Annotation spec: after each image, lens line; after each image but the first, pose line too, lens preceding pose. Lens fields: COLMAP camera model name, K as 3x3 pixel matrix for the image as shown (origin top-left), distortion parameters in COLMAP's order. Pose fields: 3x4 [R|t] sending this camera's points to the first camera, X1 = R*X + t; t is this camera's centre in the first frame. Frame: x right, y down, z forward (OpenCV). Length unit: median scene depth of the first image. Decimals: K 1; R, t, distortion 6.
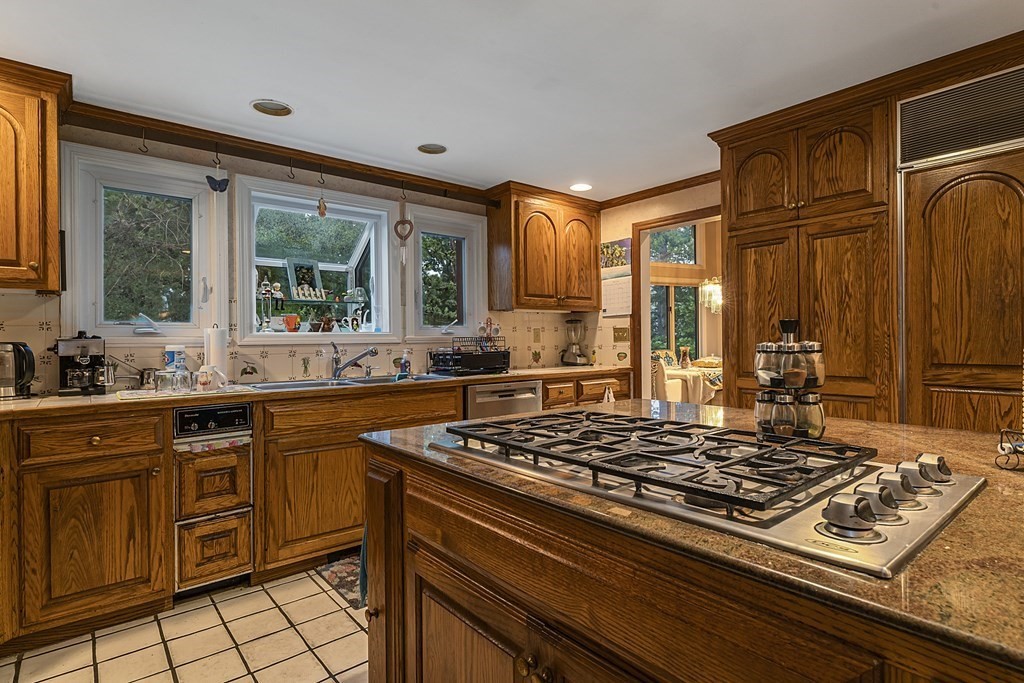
lens RADIAL K [[523.8, 0, 514.3], [0, 523.8, 340.4], [0, 0, 1]] dist [-0.004311, -0.001133]
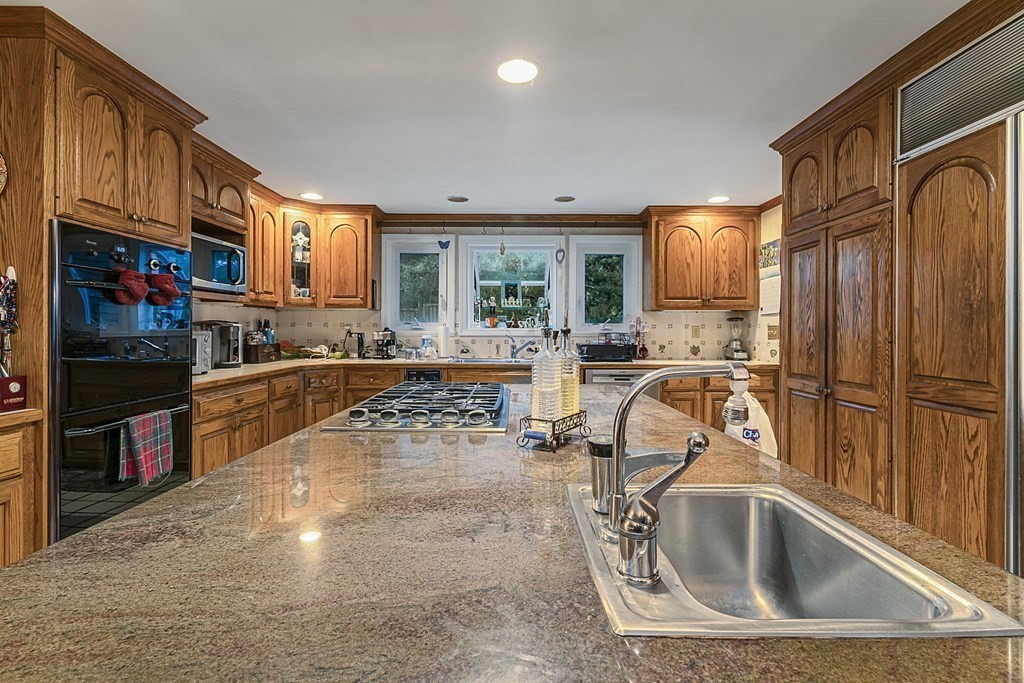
lens RADIAL K [[462.9, 0, 513.4], [0, 462.9, 331.6], [0, 0, 1]] dist [-0.001469, 0.000131]
pose [[0.768091, 0.015885, -0.640144, 0.627686], [-0.012755, 0.999873, 0.009506, -0.023063], [0.640214, 0.000864, 0.768196, -0.049992]]
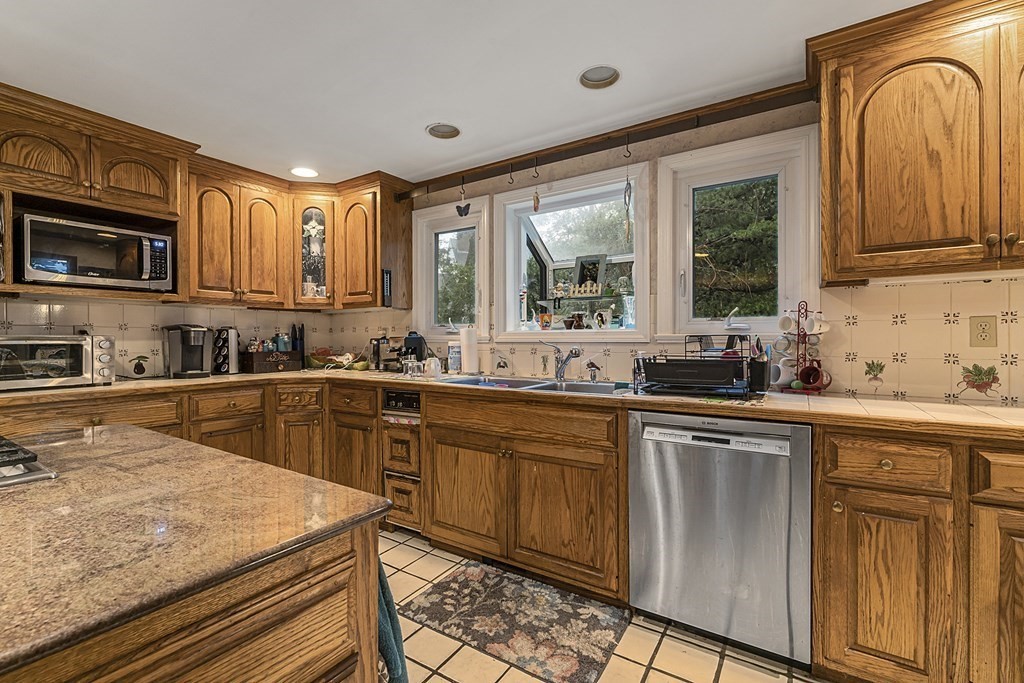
lens RADIAL K [[448.0, 0, 512.0], [0, 448.0, 339.8], [0, 0, 1]] dist [-0.003122, 0.000462]
pose [[0.292080, 0.013577, -0.956298, 0.478225], [-0.001307, 0.999904, 0.013797, -0.010608], [0.956393, -0.002780, 0.292070, 0.815622]]
